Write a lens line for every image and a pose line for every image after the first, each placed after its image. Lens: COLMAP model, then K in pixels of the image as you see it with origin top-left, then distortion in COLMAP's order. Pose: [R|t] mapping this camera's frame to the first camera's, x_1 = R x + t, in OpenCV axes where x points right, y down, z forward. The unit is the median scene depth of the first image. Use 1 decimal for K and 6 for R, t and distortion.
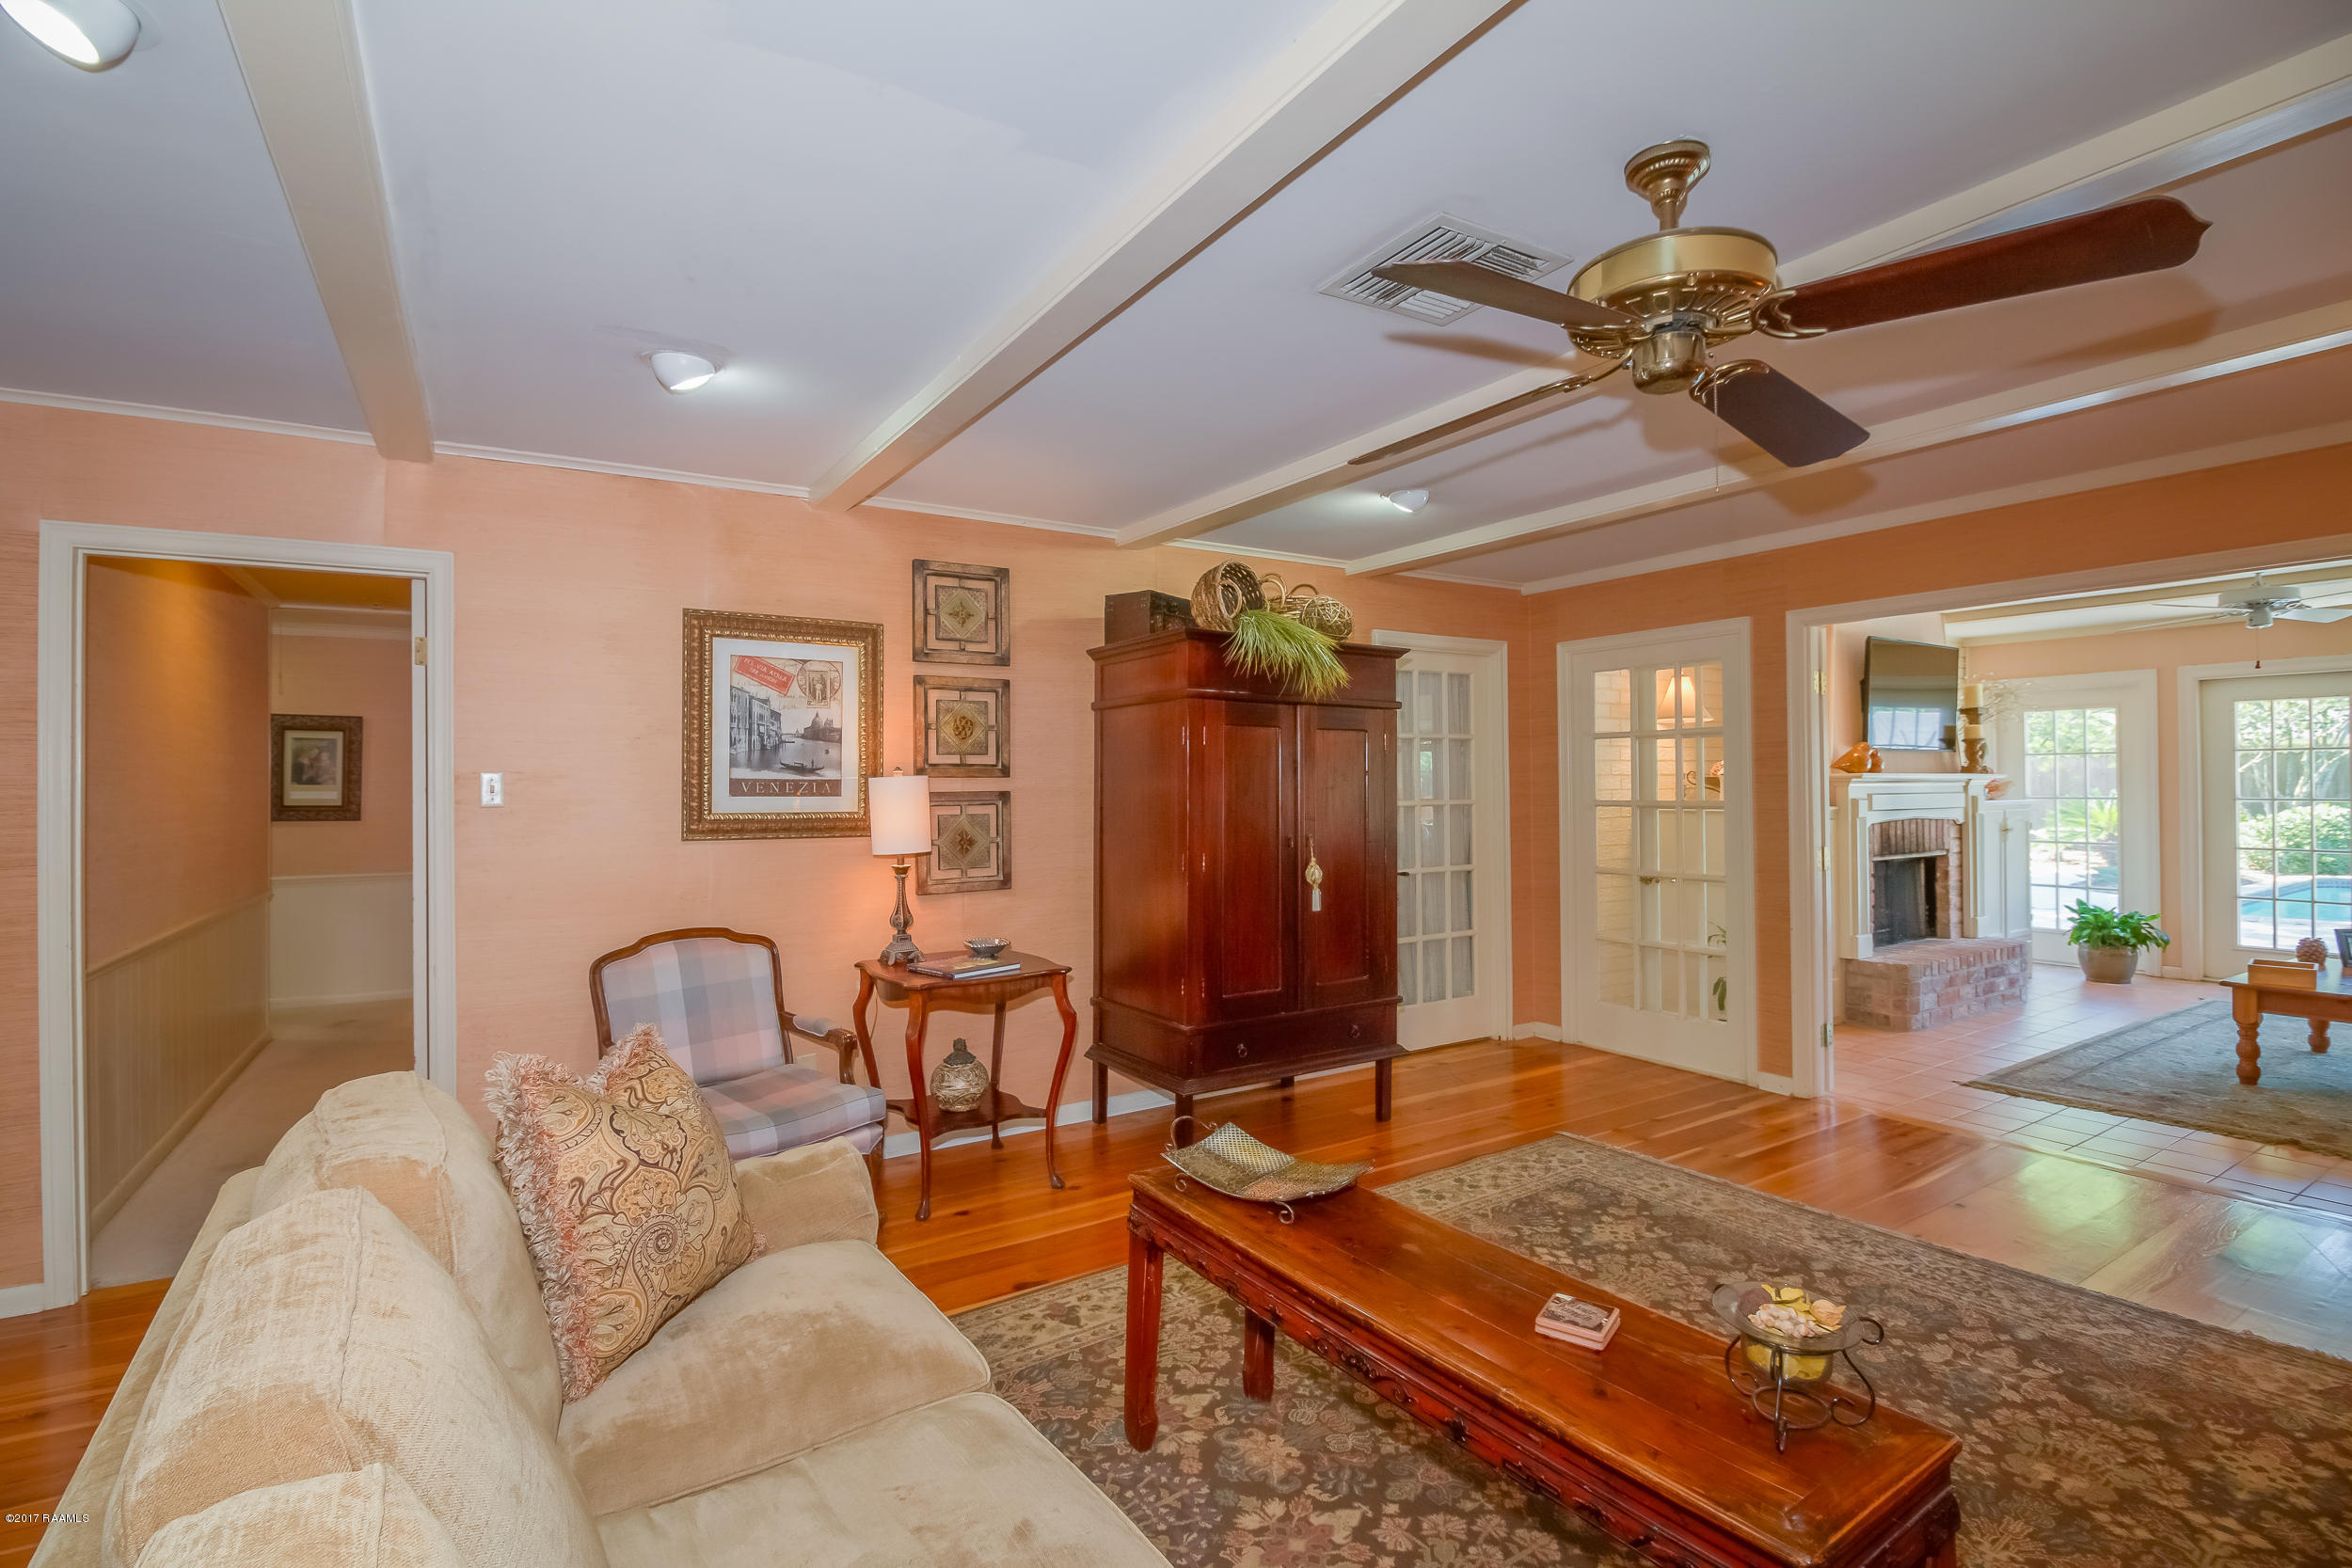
lens RADIAL K [[1090.0, 0, 1176.0], [0, 1090.0, 784.0], [0, 0, 1]] dist [-0.008603, -0.008328]
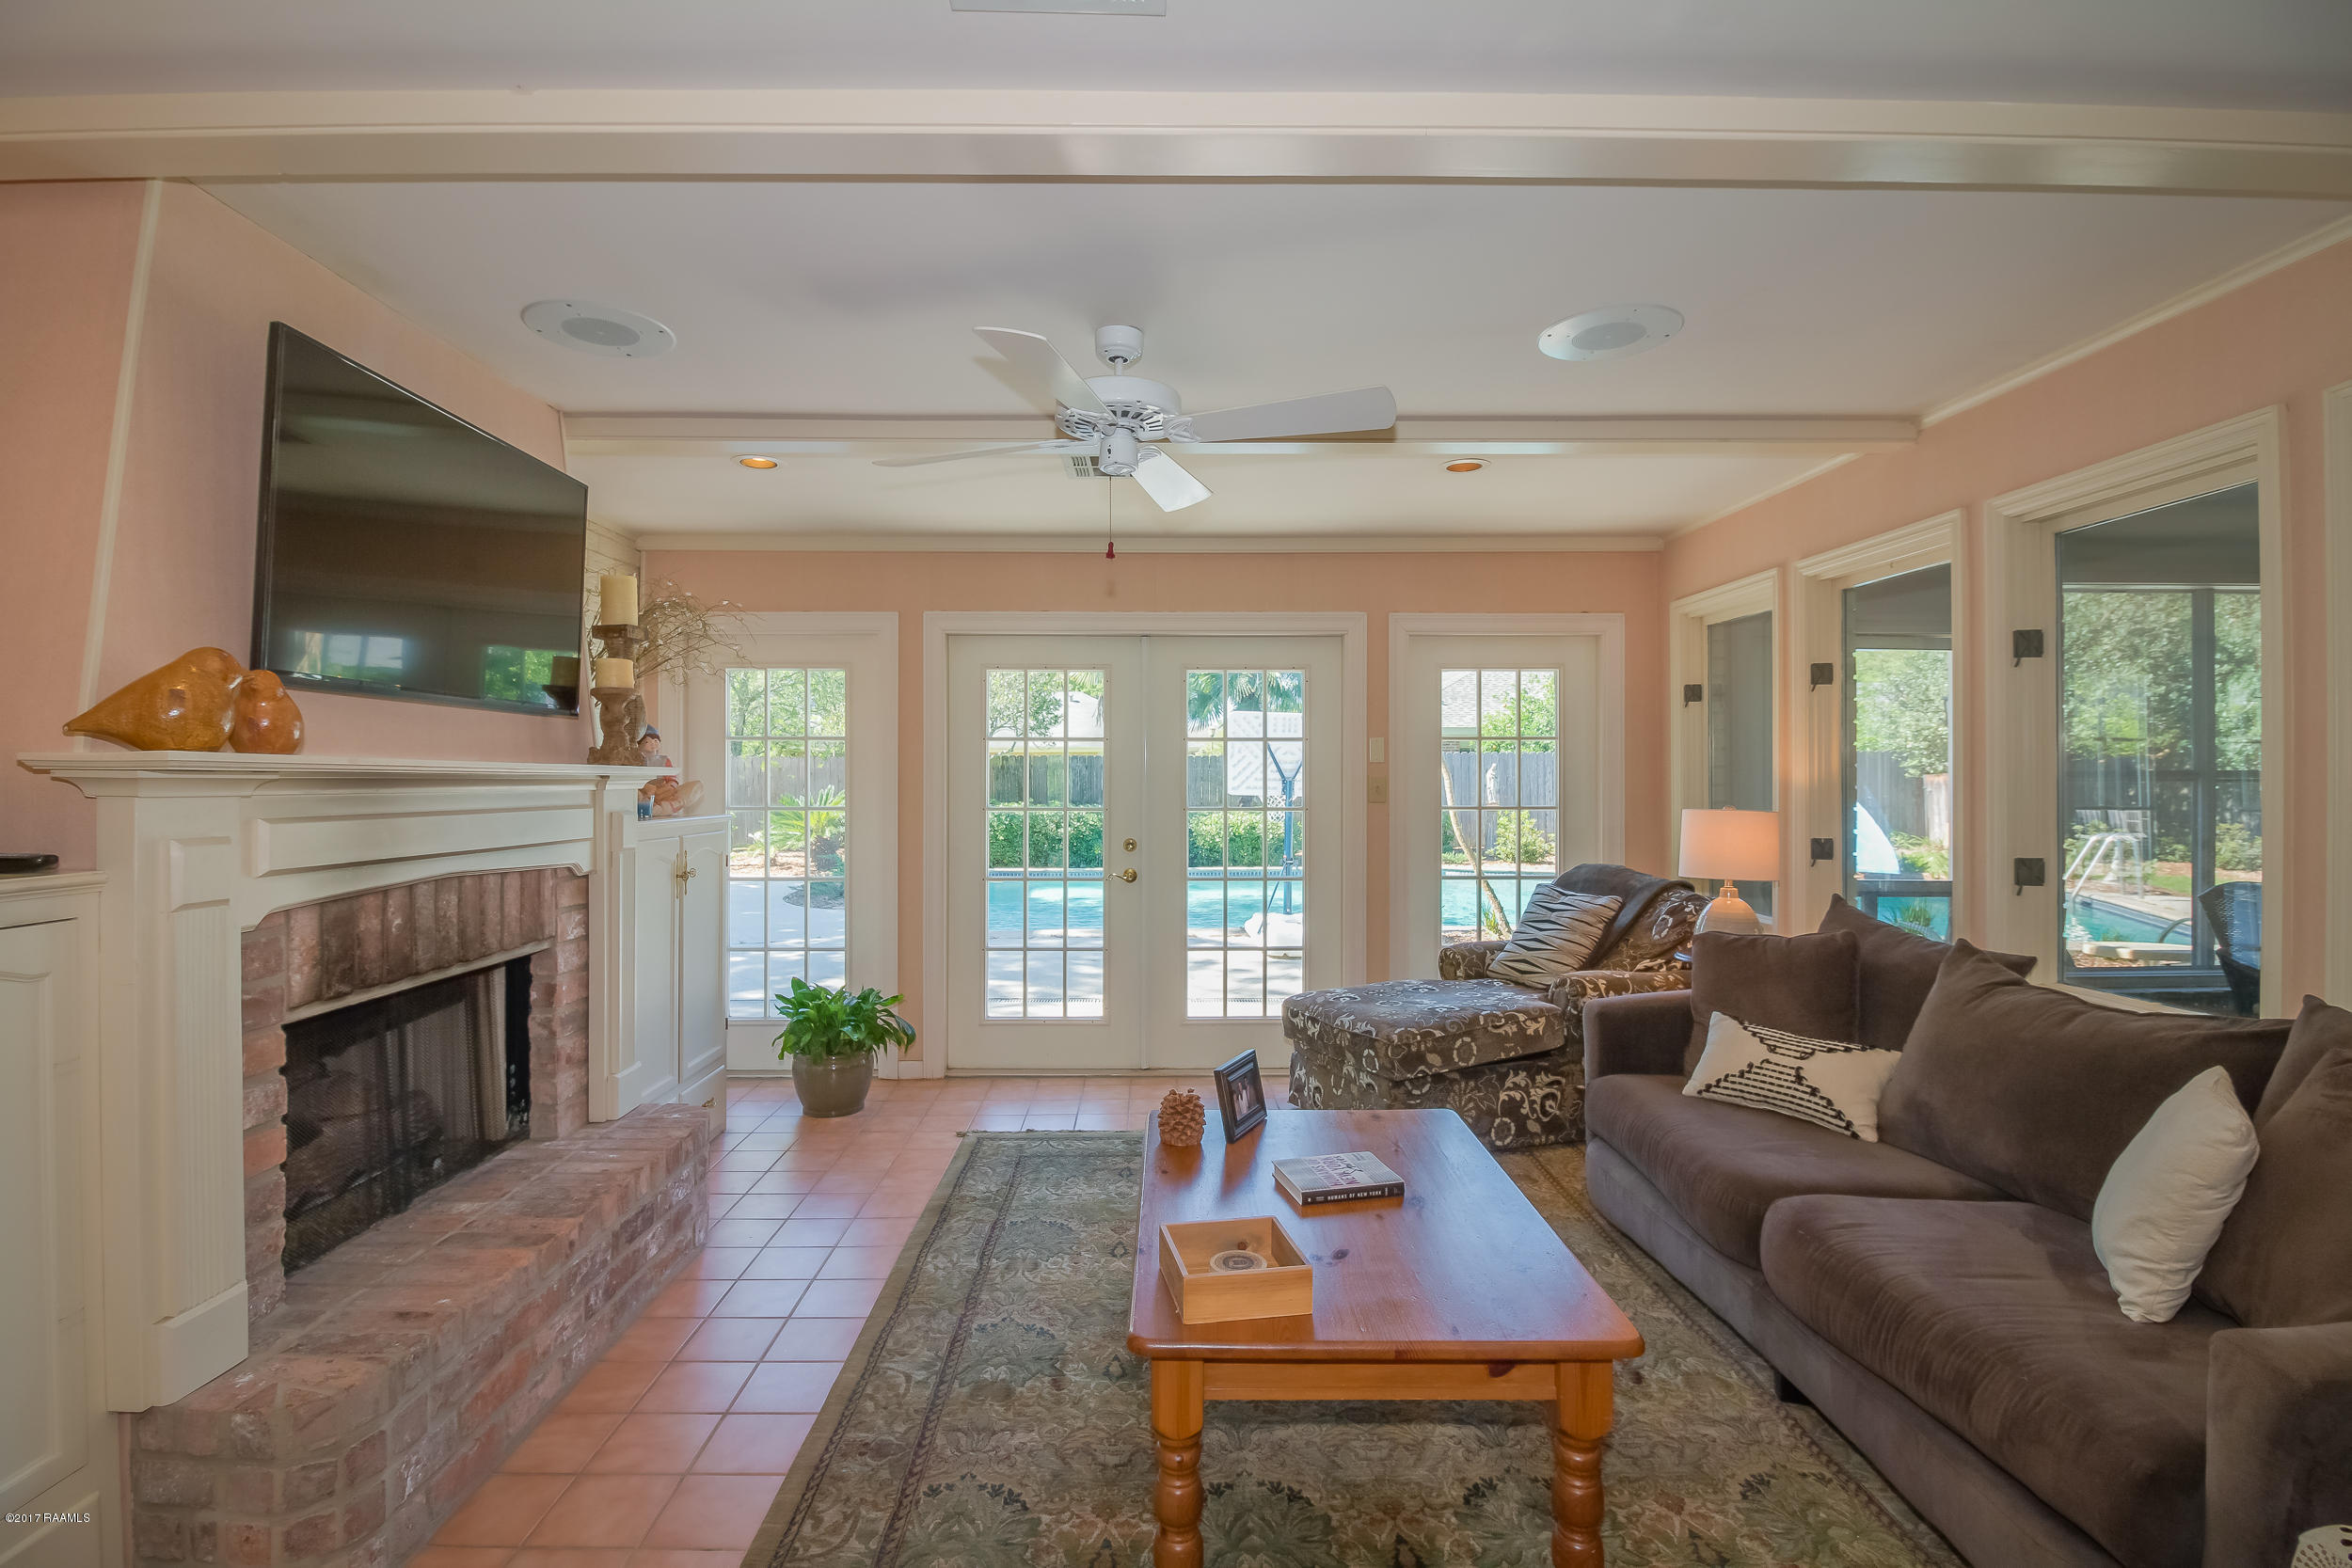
lens RADIAL K [[1090.0, 0, 1176.0], [0, 1090.0, 784.0], [0, 0, 1]] dist [-0.008603, -0.008328]
pose [[0.505130, 0.007685, 0.863009, 0.452467], [-0.010796, 0.999938, -0.002585, -0.002942], [-0.862976, -0.008012, 0.505182, 0.550917]]
